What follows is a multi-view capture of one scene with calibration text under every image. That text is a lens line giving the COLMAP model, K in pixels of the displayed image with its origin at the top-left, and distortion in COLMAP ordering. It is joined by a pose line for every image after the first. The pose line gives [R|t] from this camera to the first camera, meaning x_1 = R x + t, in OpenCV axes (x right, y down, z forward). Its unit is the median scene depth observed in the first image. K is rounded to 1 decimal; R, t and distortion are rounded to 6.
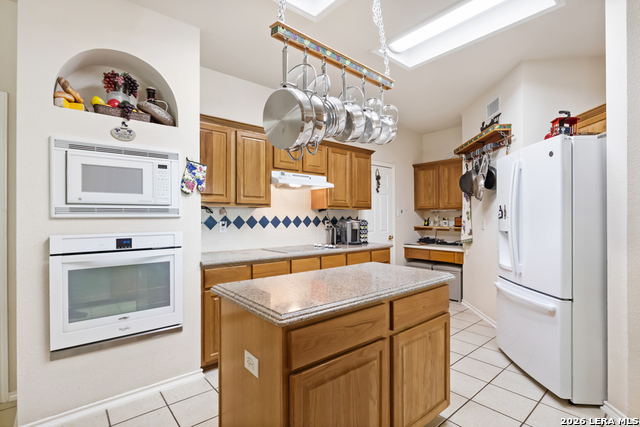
lens RADIAL K [[306.0, 0, 323.1], [0, 306.0, 215.1], [0, 0, 1]] dist [-0.005354, -0.001282]
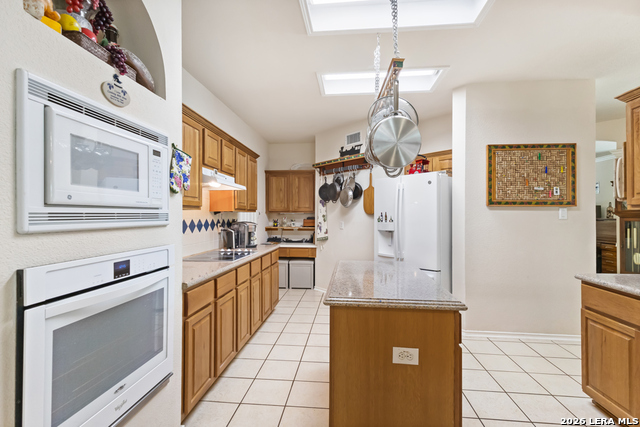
lens RADIAL K [[297.7, 0, 319.6], [0, 297.7, 212.3], [0, 0, 1]] dist [-0.000186, 0.000797]
pose [[0.722541, 0.013287, 0.691201, -0.670752], [-0.009376, 0.999912, -0.009420, -0.019158], [-0.691265, 0.000326, 0.722601, 0.234048]]
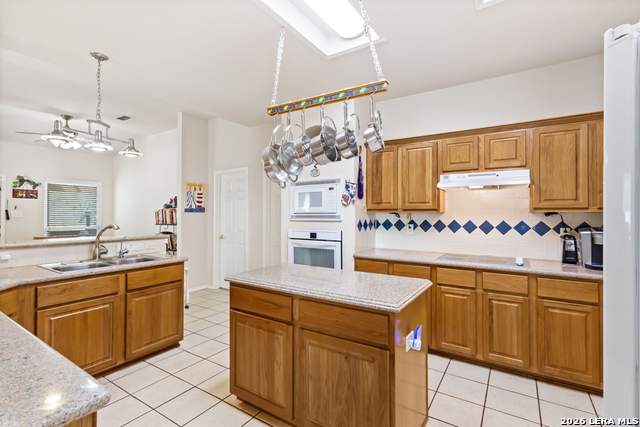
lens RADIAL K [[297.7, 0, 319.2], [0, 297.7, 208.3], [0, 0, 1]] dist [-0.000186, 0.000797]
pose [[0.292384, -0.012912, -0.956214, 0.852063], [0.005116, 0.999916, -0.011938, -0.037120], [0.956287, -0.001402, 0.292426, 0.456077]]
